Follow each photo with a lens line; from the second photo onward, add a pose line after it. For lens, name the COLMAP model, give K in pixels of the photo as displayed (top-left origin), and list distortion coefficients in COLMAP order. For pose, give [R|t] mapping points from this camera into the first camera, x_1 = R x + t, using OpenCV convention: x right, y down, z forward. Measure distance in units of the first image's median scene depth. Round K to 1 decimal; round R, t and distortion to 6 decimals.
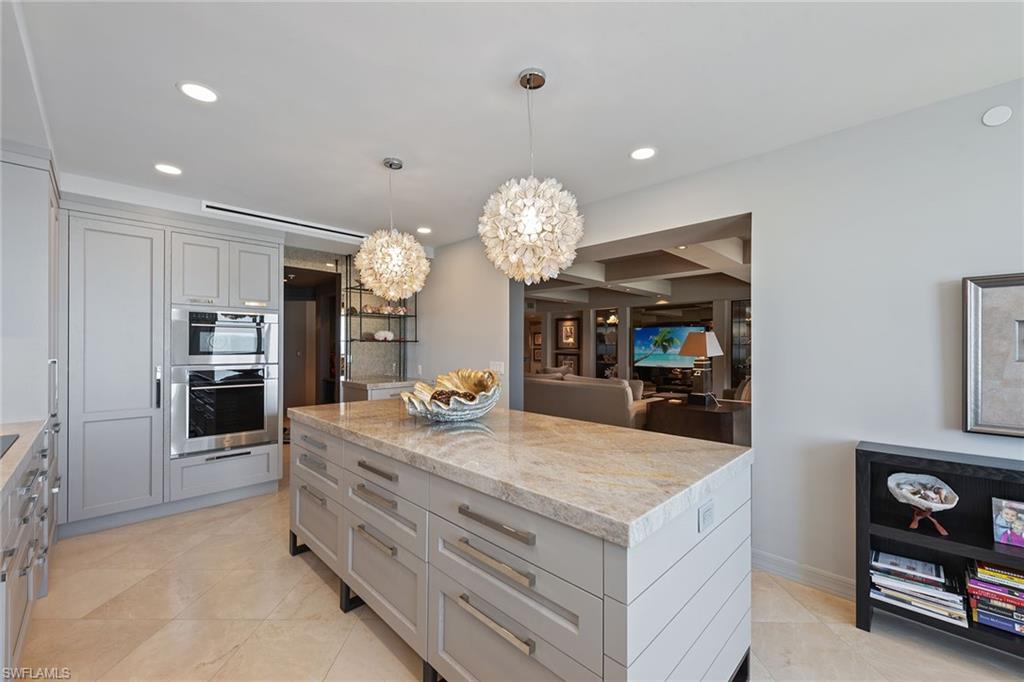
lens RADIAL K [[414.6, 0, 510.2], [0, 414.6, 345.8], [0, 0, 1]] dist [-0.004707, -0.000541]
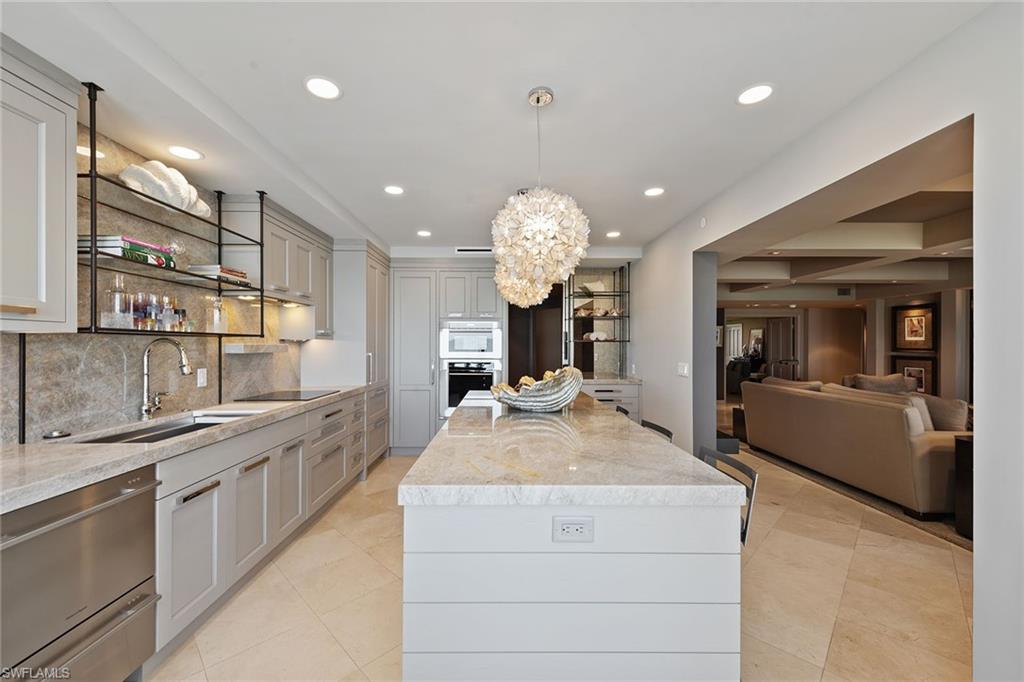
lens RADIAL K [[410.6, 0, 505.7], [0, 410.6, 344.7], [0, 0, 1]] dist [0.015358, -0.000673]
pose [[0.702738, -0.003012, -0.711443, 0.185314], [0.000791, 0.999994, -0.003453, 0.000437], [0.711449, 0.001864, 0.702736, 0.045158]]
